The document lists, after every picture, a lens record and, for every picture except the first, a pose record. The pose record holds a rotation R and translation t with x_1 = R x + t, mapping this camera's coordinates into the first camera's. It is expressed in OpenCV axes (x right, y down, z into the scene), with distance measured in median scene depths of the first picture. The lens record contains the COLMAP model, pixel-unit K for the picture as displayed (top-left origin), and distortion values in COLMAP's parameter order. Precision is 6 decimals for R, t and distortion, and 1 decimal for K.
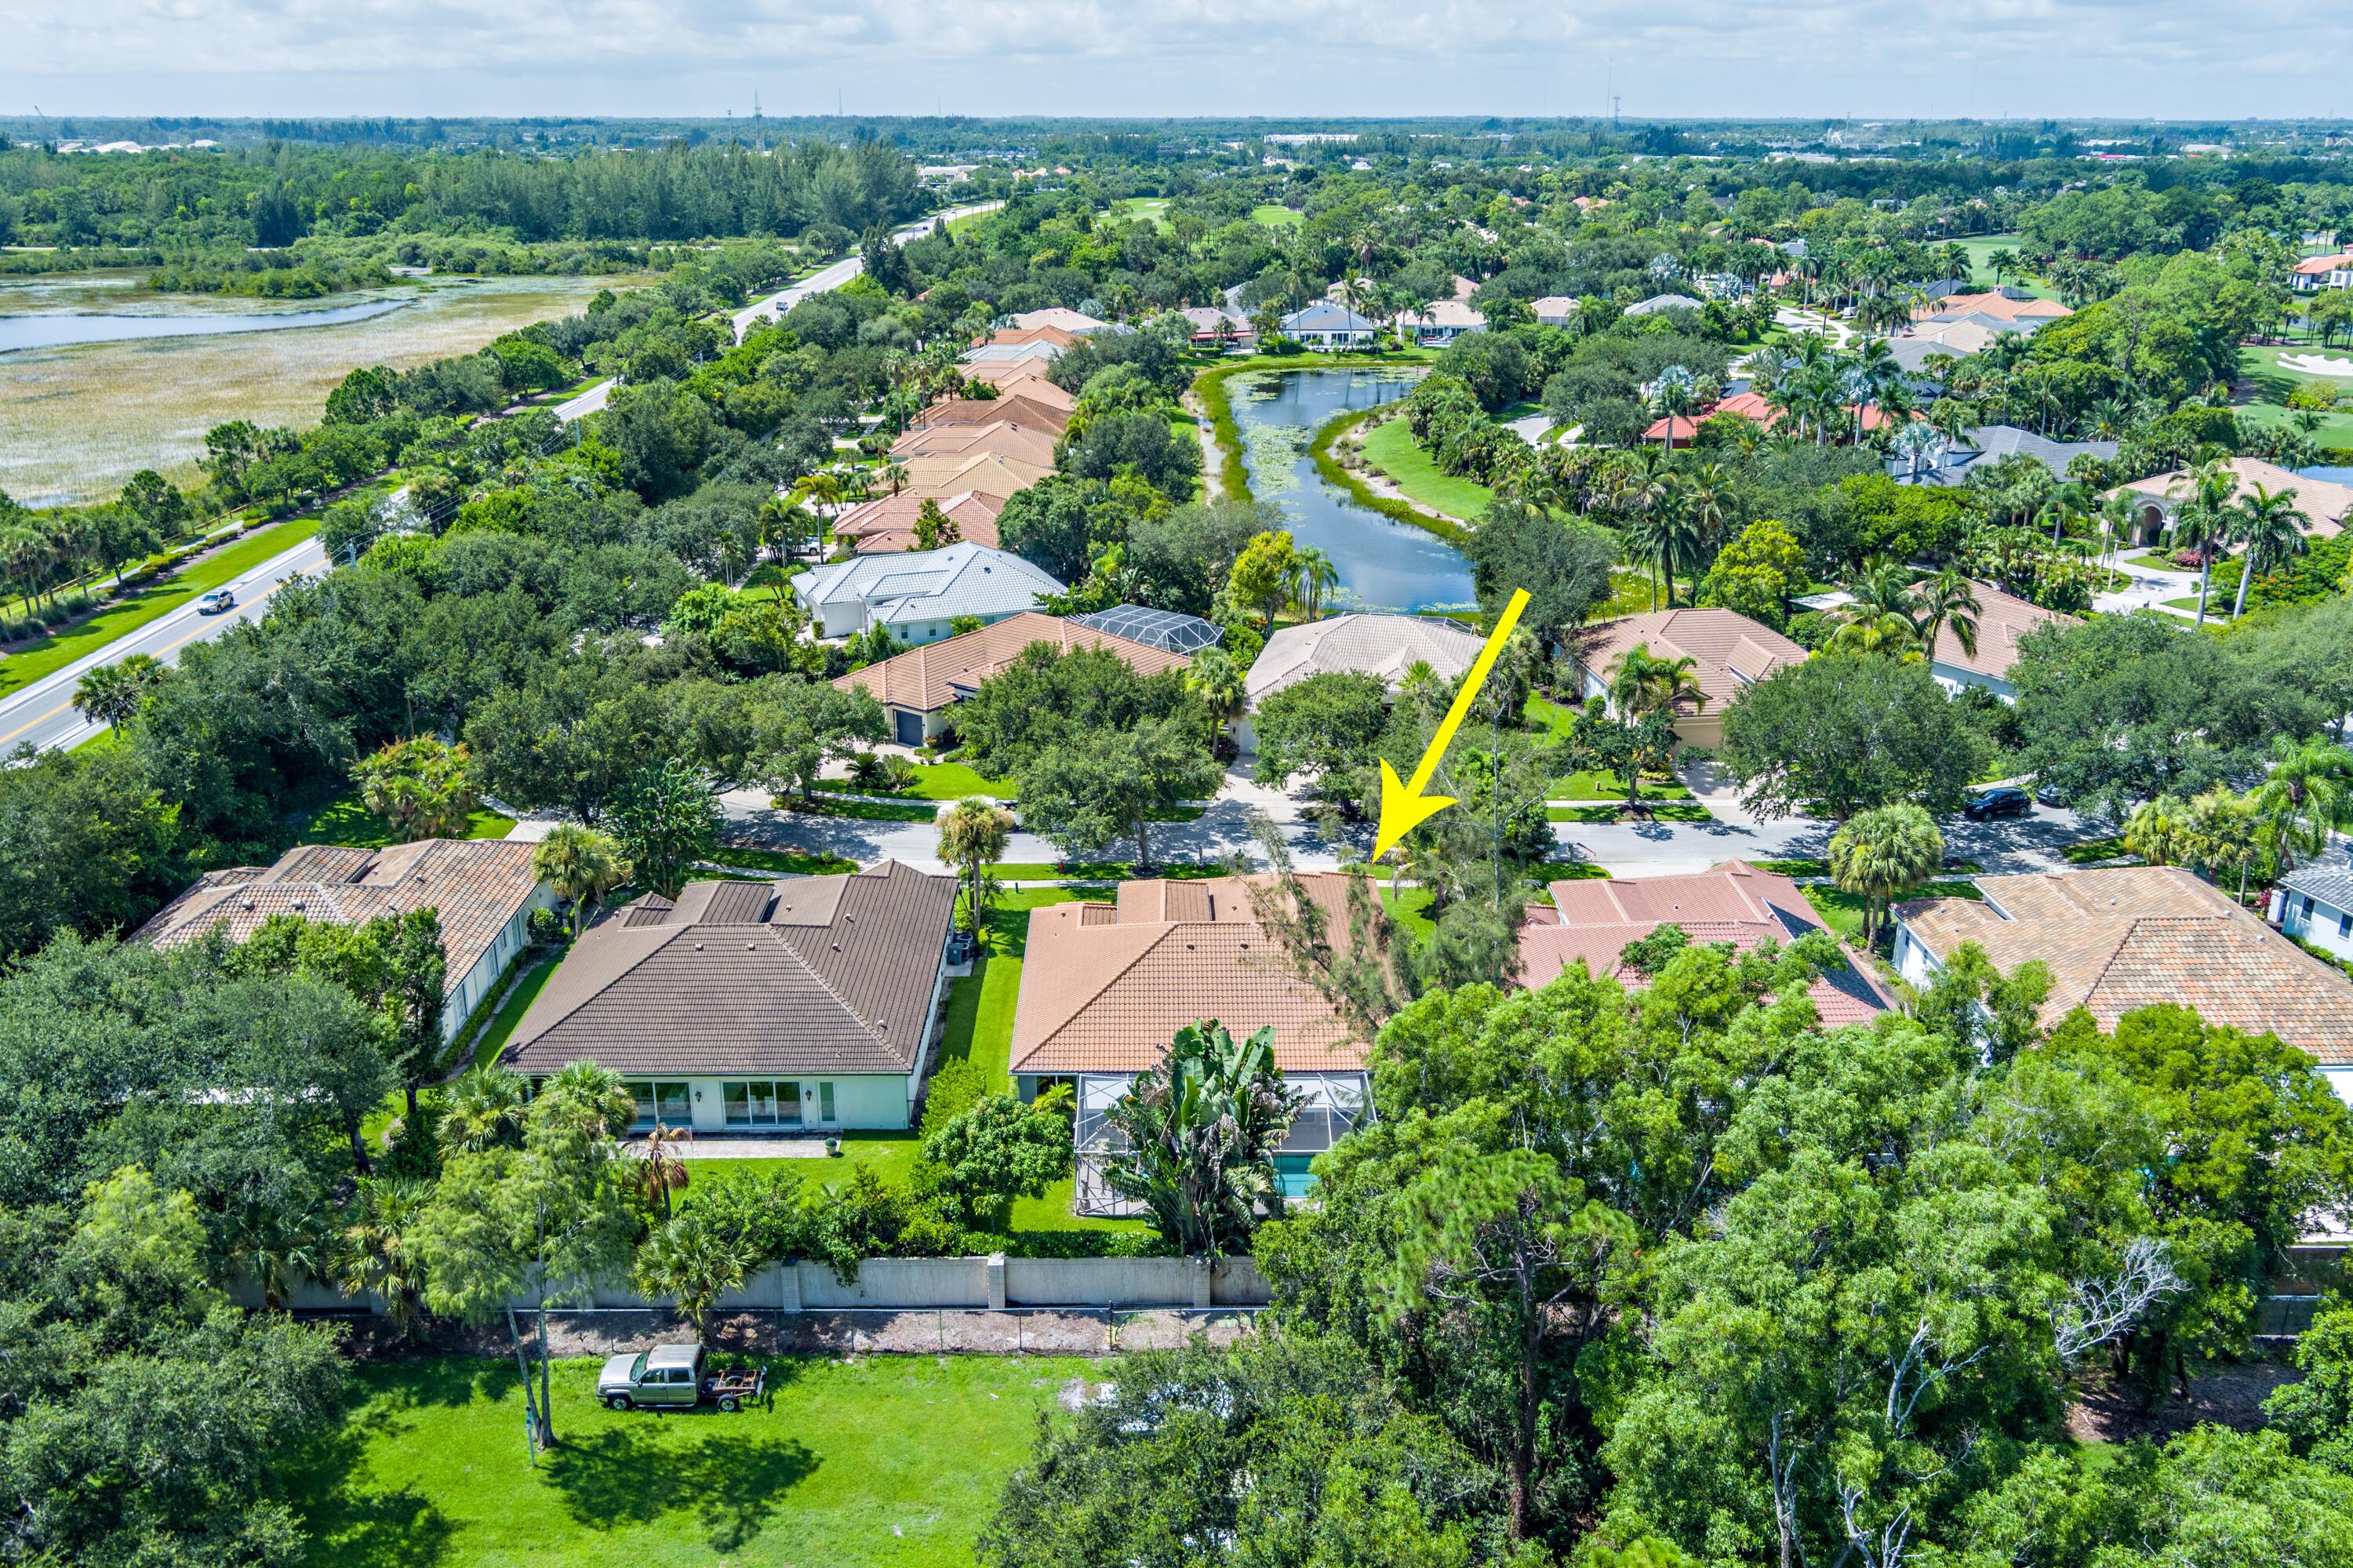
lens RADIAL K [[1880.2, 0, 1176.5], [0, 1880.2, 784.0], [0, 0, 1]] dist [-0.019227, 0.032171]
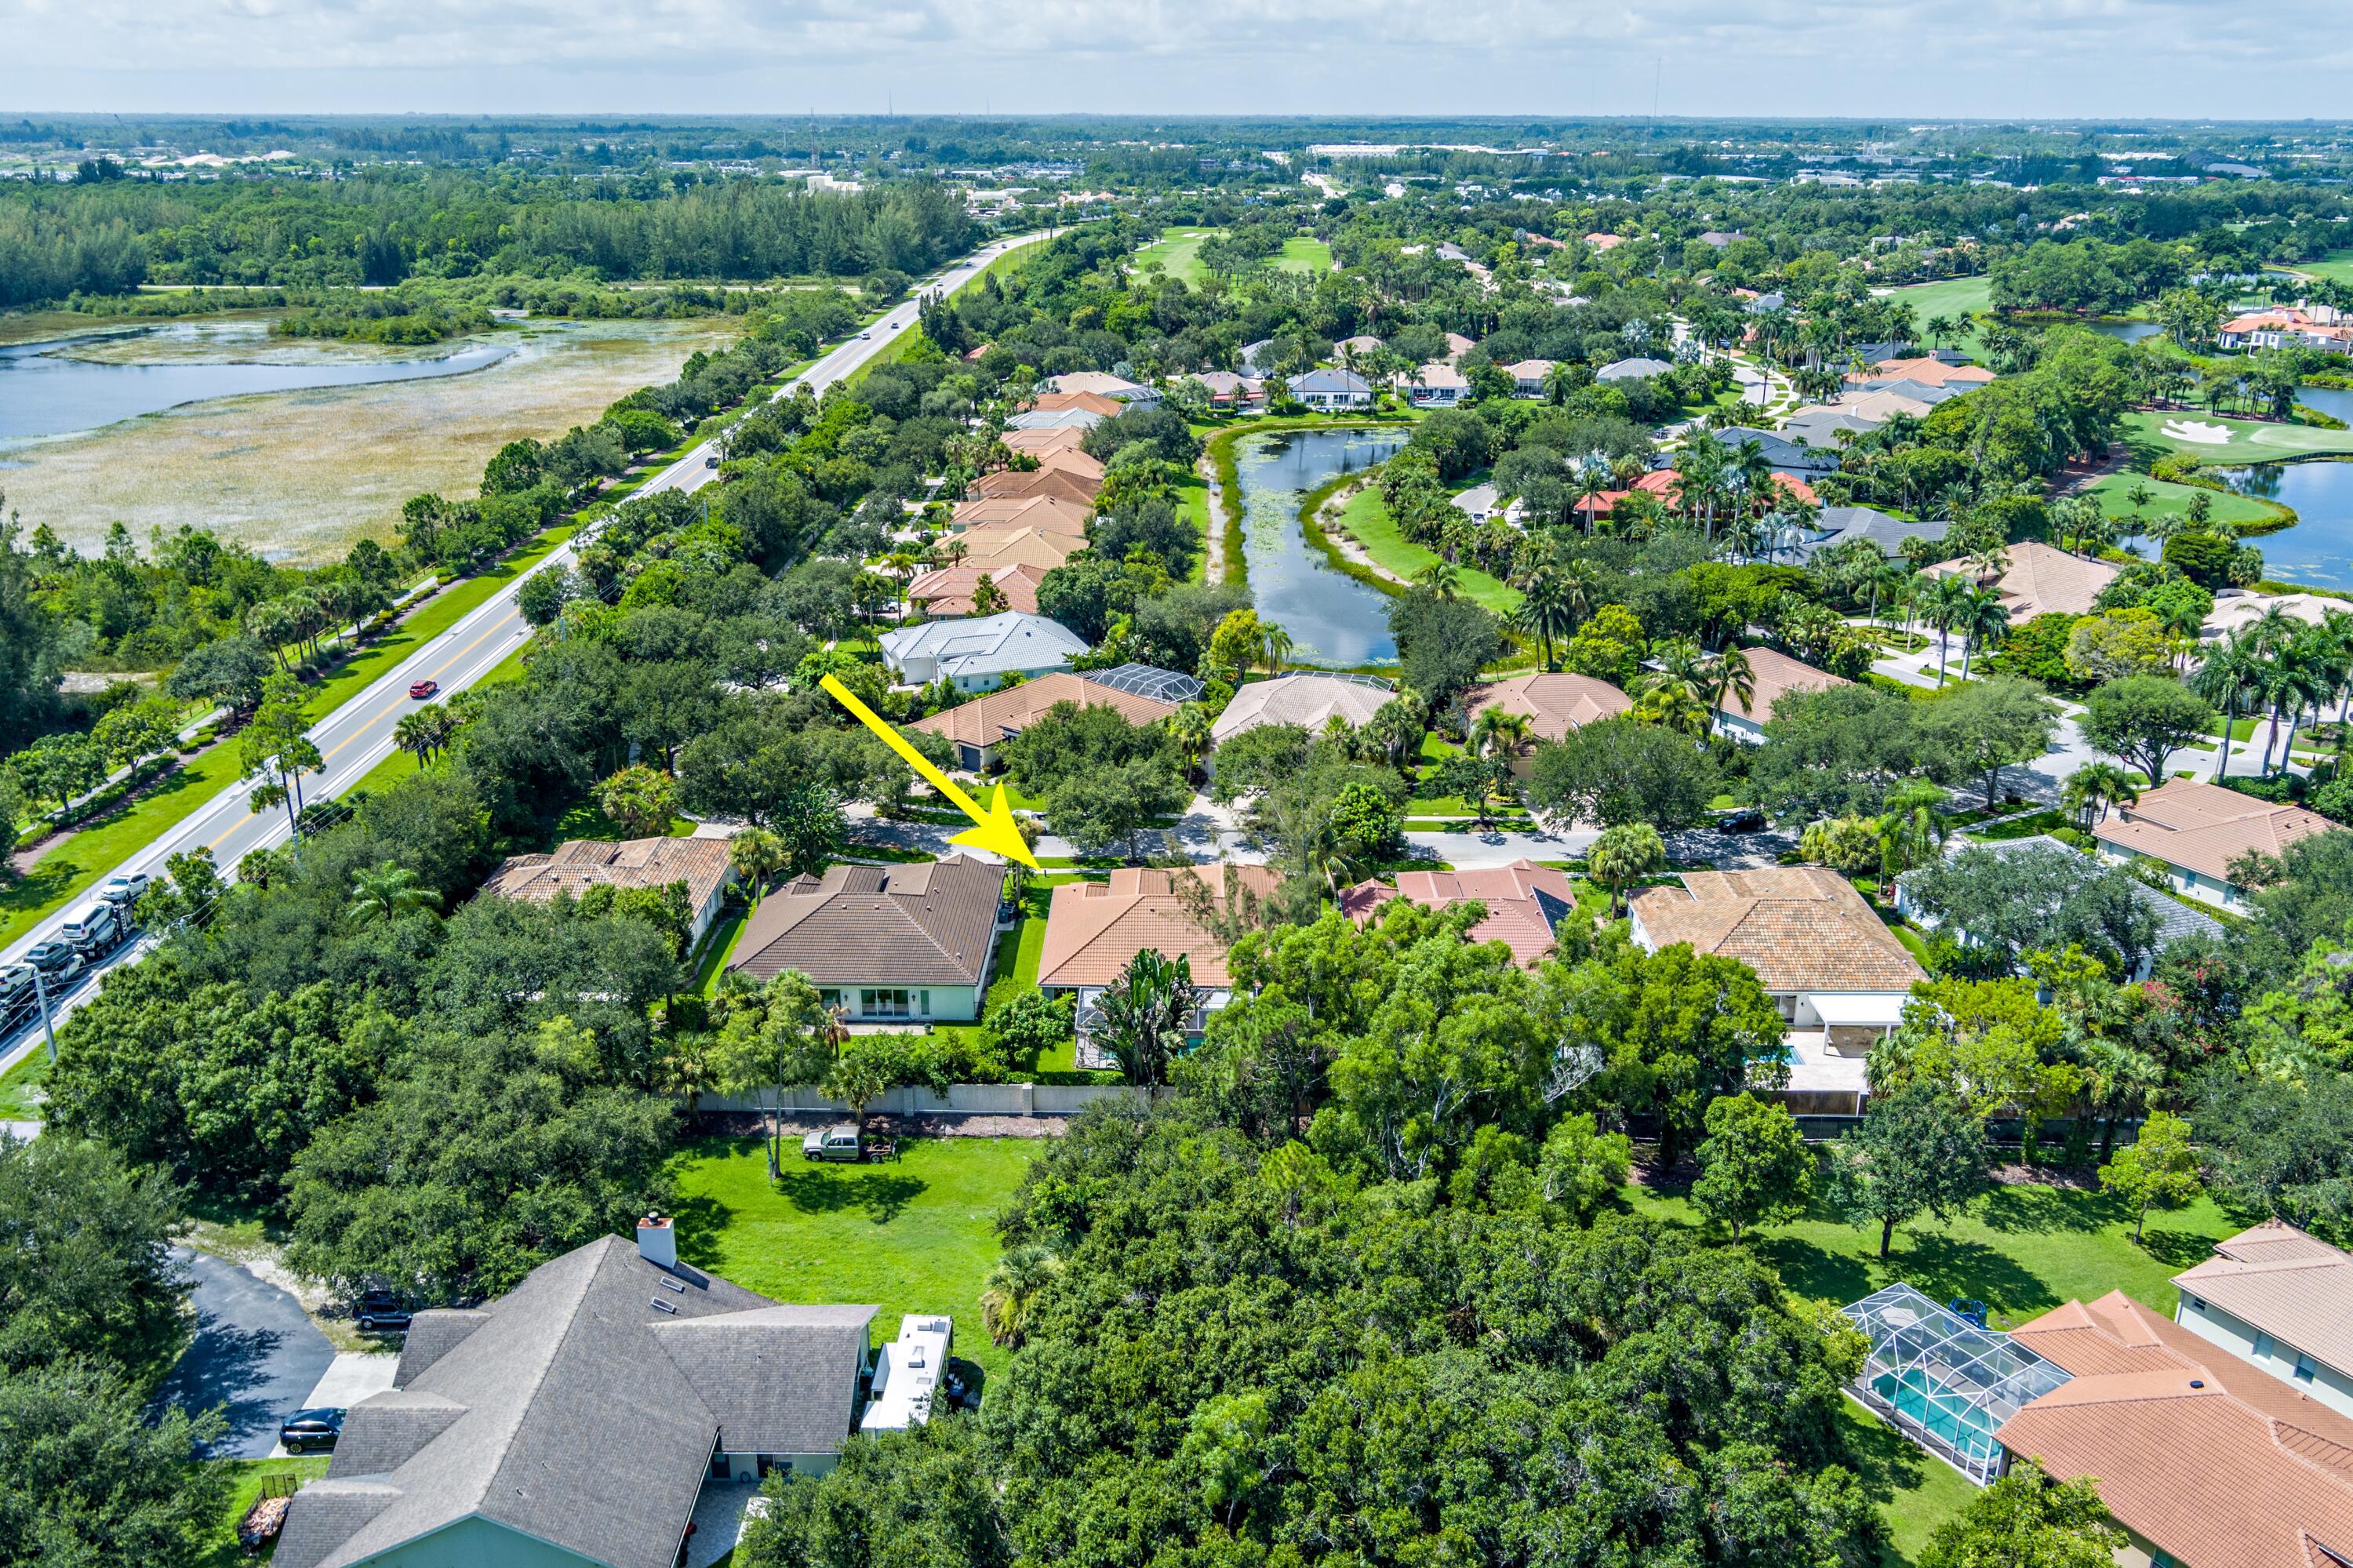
lens RADIAL K [[1880.2, 0, 1176.5], [0, 1880.2, 784.0], [0, 0, 1]] dist [-0.019227, 0.032171]
pose [[0.999708, 0.009542, -0.022196, 0.030254], [-0.009497, 0.999953, 0.002158, -0.011487], [0.022216, -0.001946, 0.999751, -0.285629]]
